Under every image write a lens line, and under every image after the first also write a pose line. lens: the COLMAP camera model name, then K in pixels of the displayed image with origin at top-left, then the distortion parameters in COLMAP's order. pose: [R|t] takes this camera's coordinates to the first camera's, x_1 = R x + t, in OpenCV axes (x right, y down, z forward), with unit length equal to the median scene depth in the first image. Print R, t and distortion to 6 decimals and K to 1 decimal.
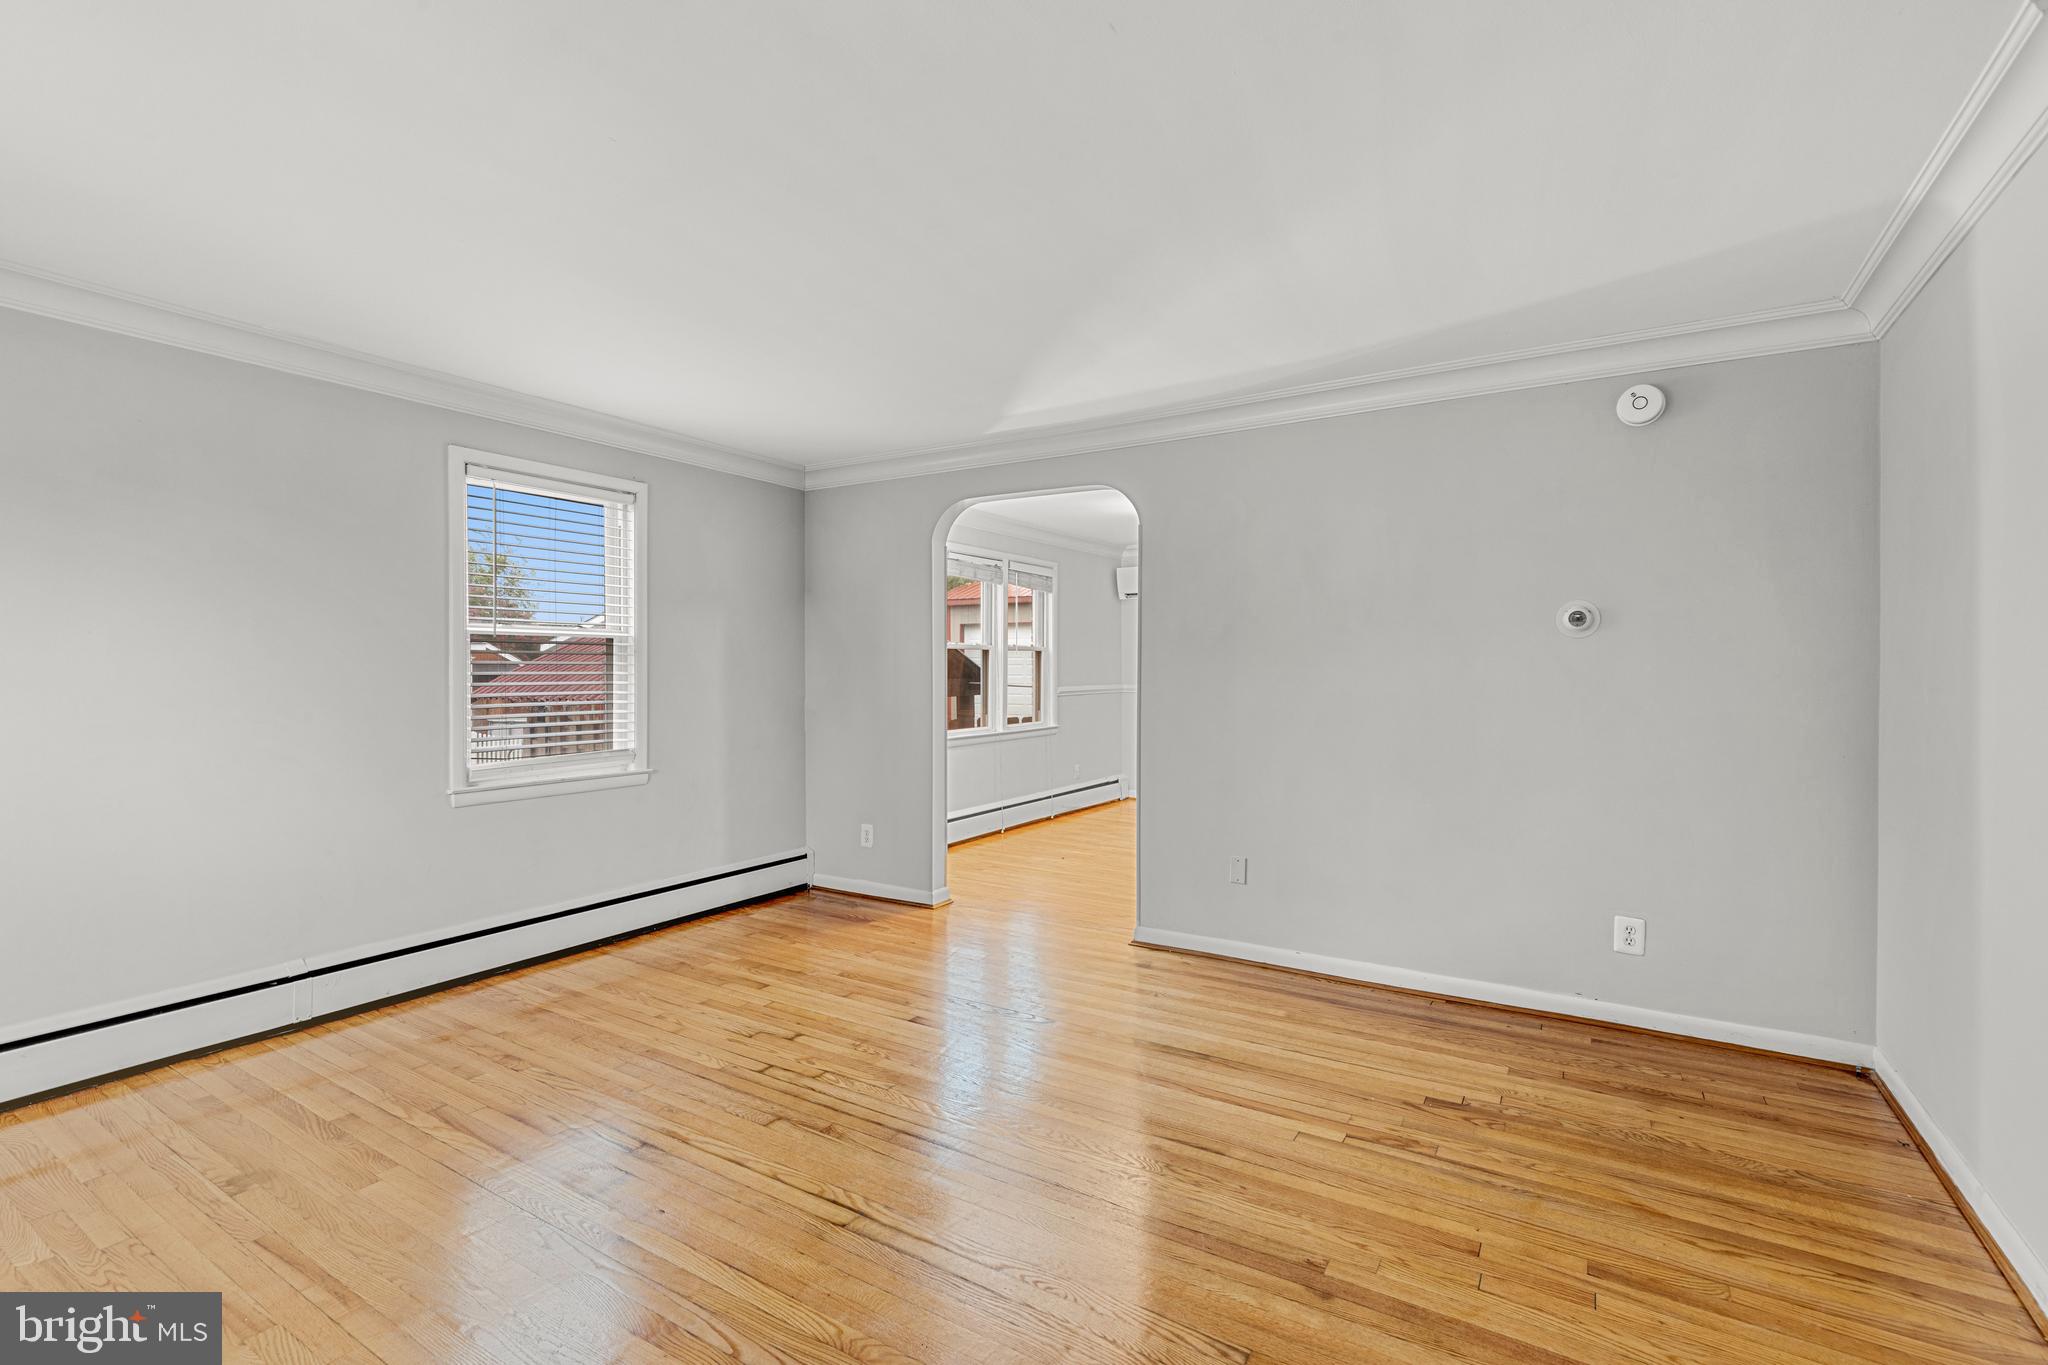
lens RADIAL K [[921.4, 0, 1028.3], [0, 921.4, 667.5], [0, 0, 1]] dist [0.009242, -0.001810]
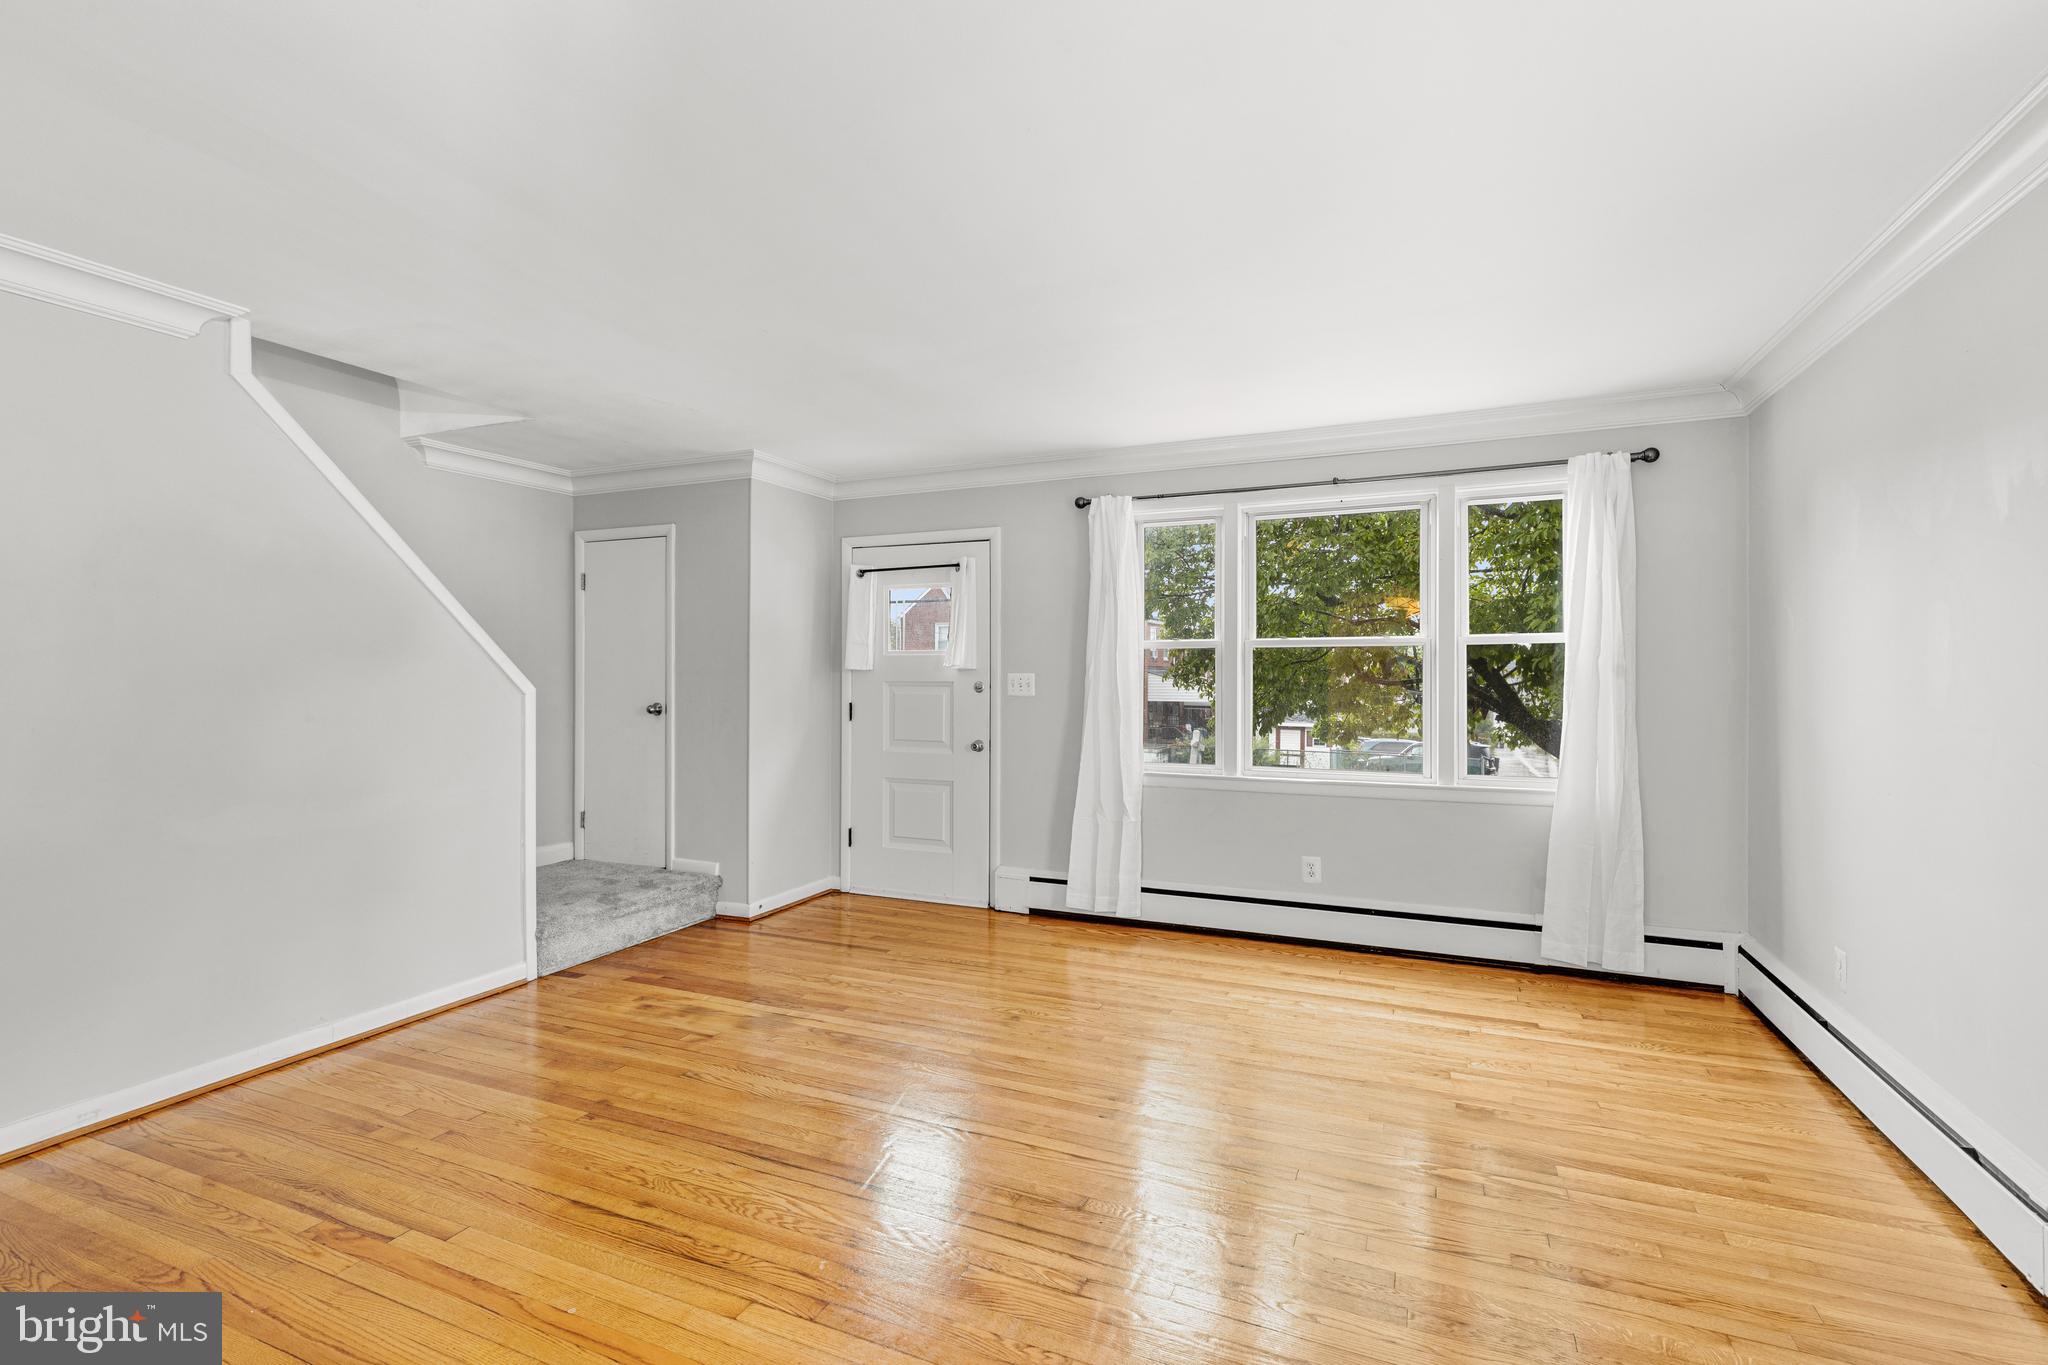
lens RADIAL K [[921.4, 0, 1028.3], [0, 921.4, 667.5], [0, 0, 1]] dist [0.009242, -0.001810]
pose [[-0.989411, 0.001013, -0.145140, -0.083996], [0.002032, 0.999974, -0.006874, -0.003449], [0.145129, -0.007096, -0.989387, 1.555536]]
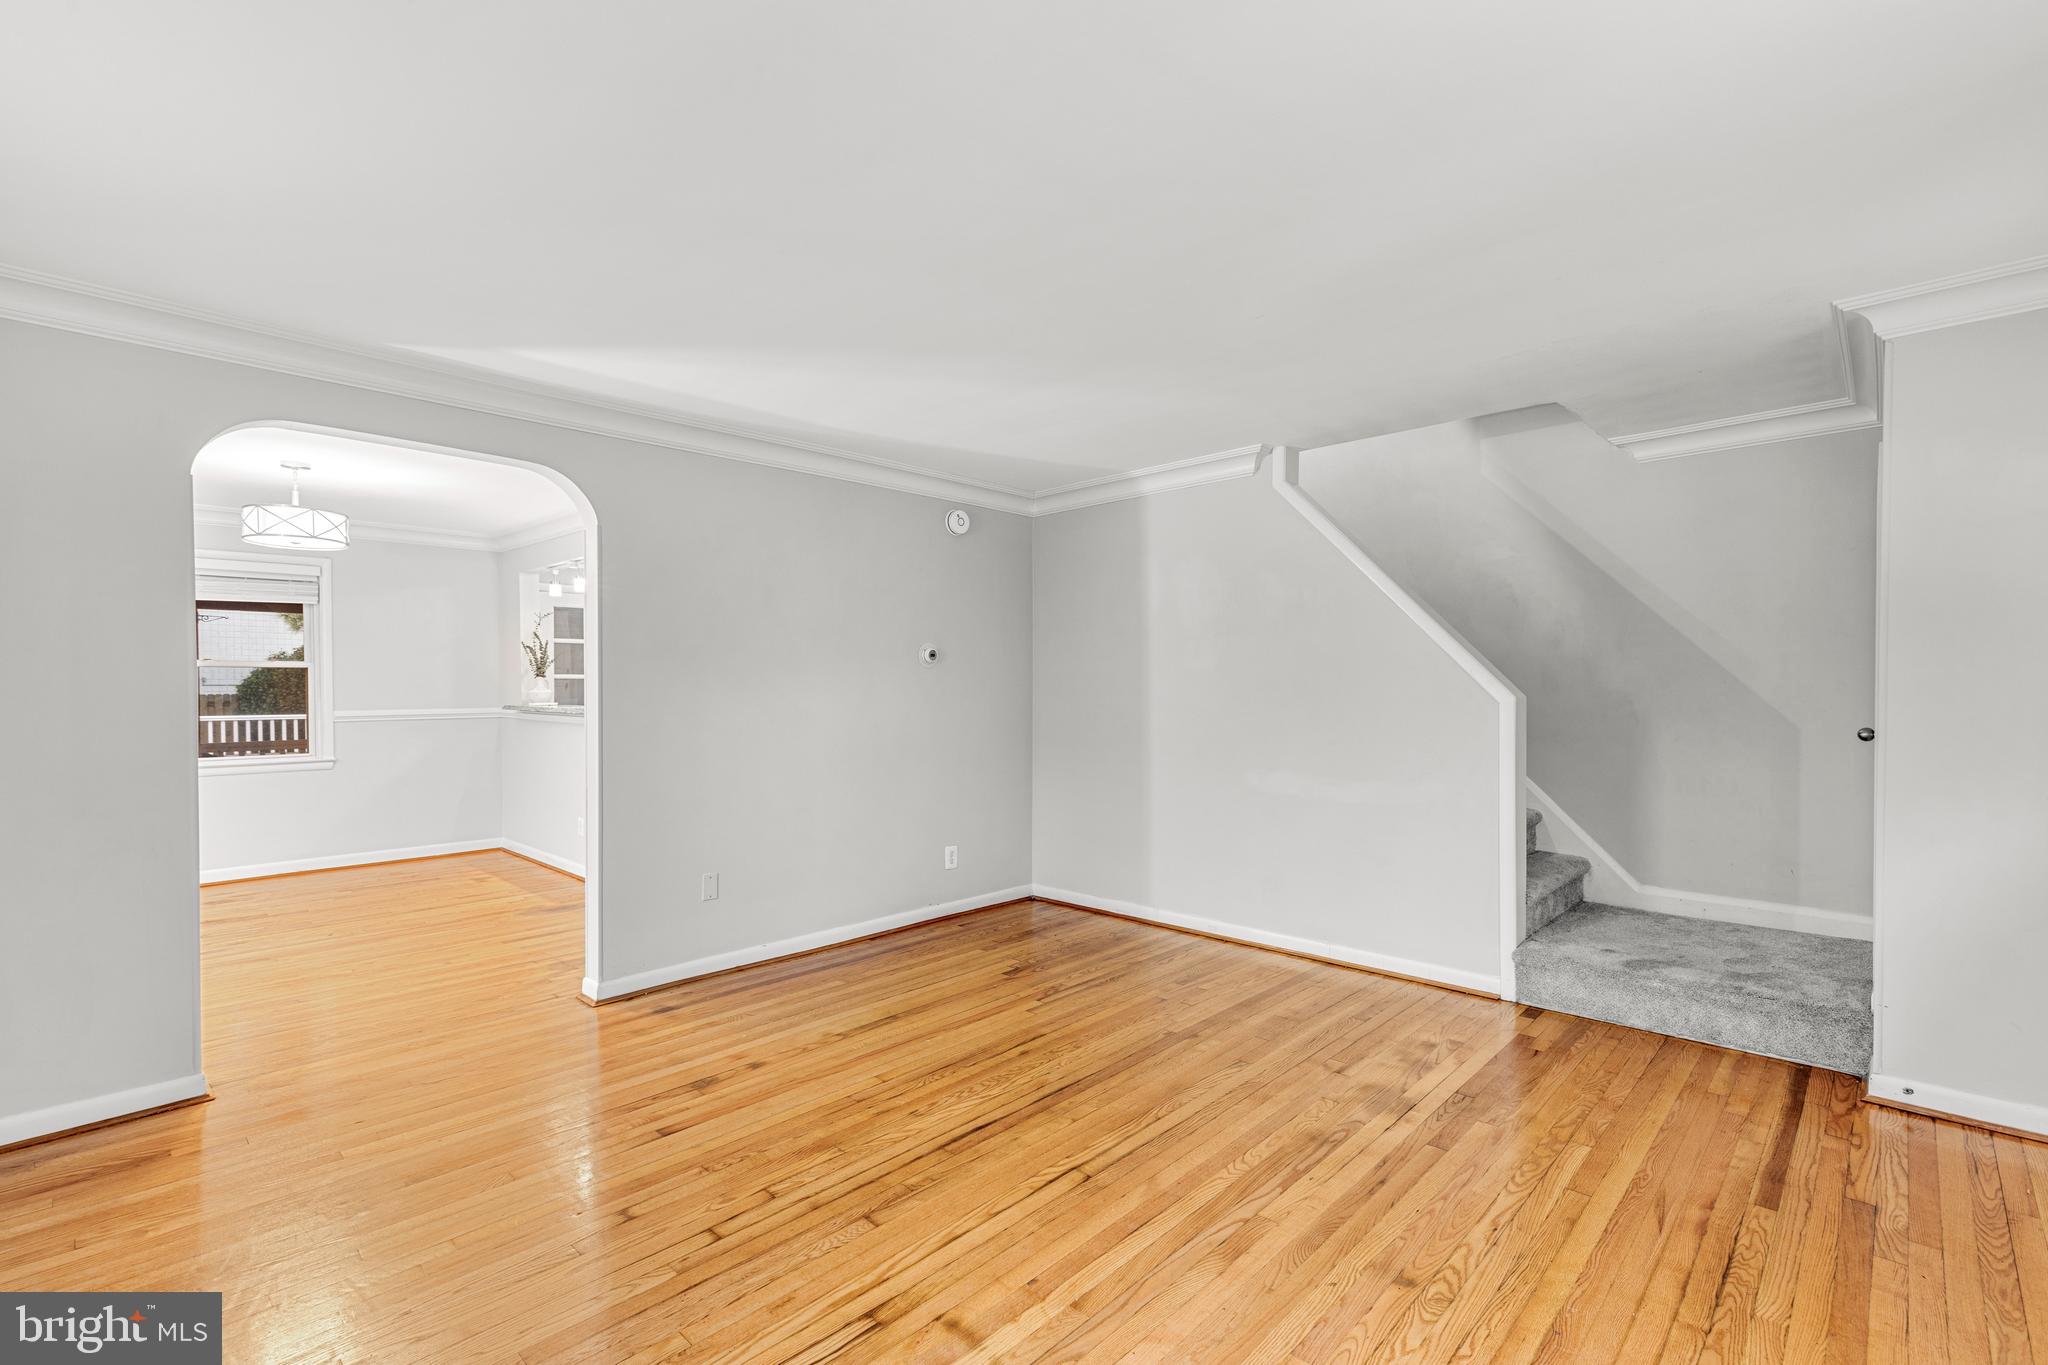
lens RADIAL K [[928.1, 0, 1024.2], [0, 928.1, 698.3], [0, 0, 1]] dist [0.007924, -0.000332]
pose [[0.209473, -0.013851, 0.977716, -0.908196], [0.005671, 0.999900, 0.012950, -0.001250], [-0.977798, 0.002832, 0.209531, 0.571702]]
